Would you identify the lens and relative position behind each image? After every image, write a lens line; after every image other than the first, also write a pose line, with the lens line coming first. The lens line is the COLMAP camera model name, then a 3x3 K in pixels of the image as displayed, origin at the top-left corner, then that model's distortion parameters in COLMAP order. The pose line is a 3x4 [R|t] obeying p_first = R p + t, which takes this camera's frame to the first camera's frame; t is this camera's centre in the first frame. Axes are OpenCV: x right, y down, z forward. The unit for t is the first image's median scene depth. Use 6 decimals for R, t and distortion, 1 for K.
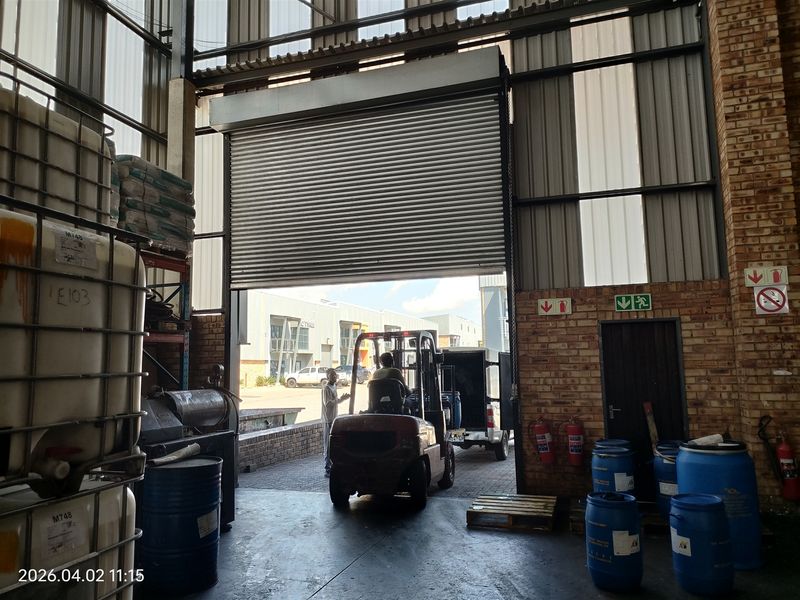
lens RADIAL K [[584.5, 0, 400.0], [0, 584.5, 300.0], [0, 0, 1]] dist [0.065957, -0.054424]
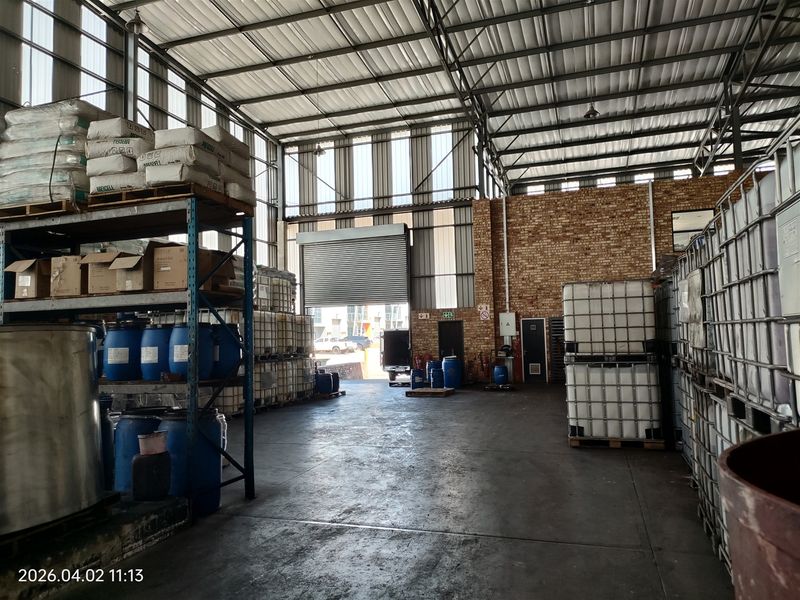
lens RADIAL K [[584.5, 0, 400.0], [0, 584.5, 300.0], [0, 0, 1]] dist [0.065957, -0.054424]
pose [[0.999912, -0.008399, -0.010231, 0.200358], [0.008911, 0.998657, 0.051040, -0.239161], [0.009789, -0.051127, 0.998644, -2.062369]]
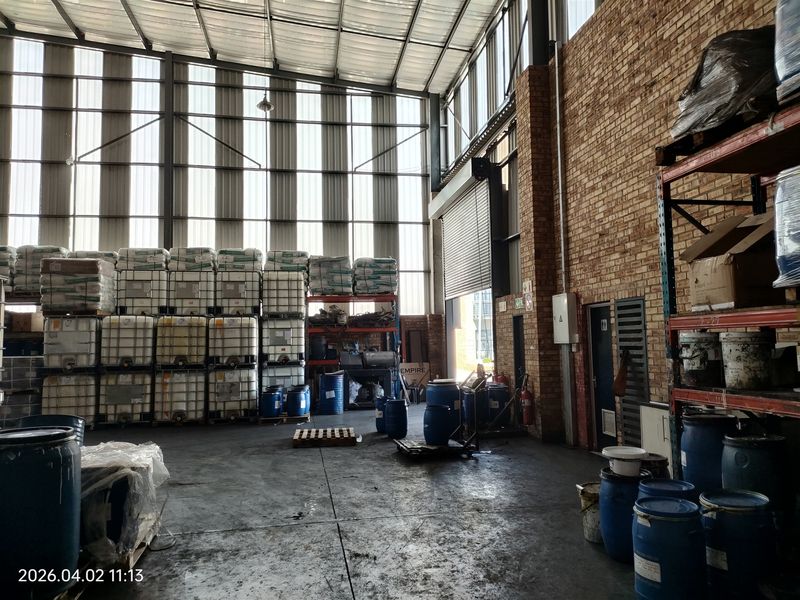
lens RADIAL K [[584.5, 0, 400.0], [0, 584.5, 300.0], [0, 0, 1]] dist [0.065957, -0.054424]
pose [[0.466288, -0.057229, -0.882780, 1.804533], [0.110939, 0.993810, -0.005828, -0.034027], [0.877649, -0.095217, 0.469751, -0.036340]]
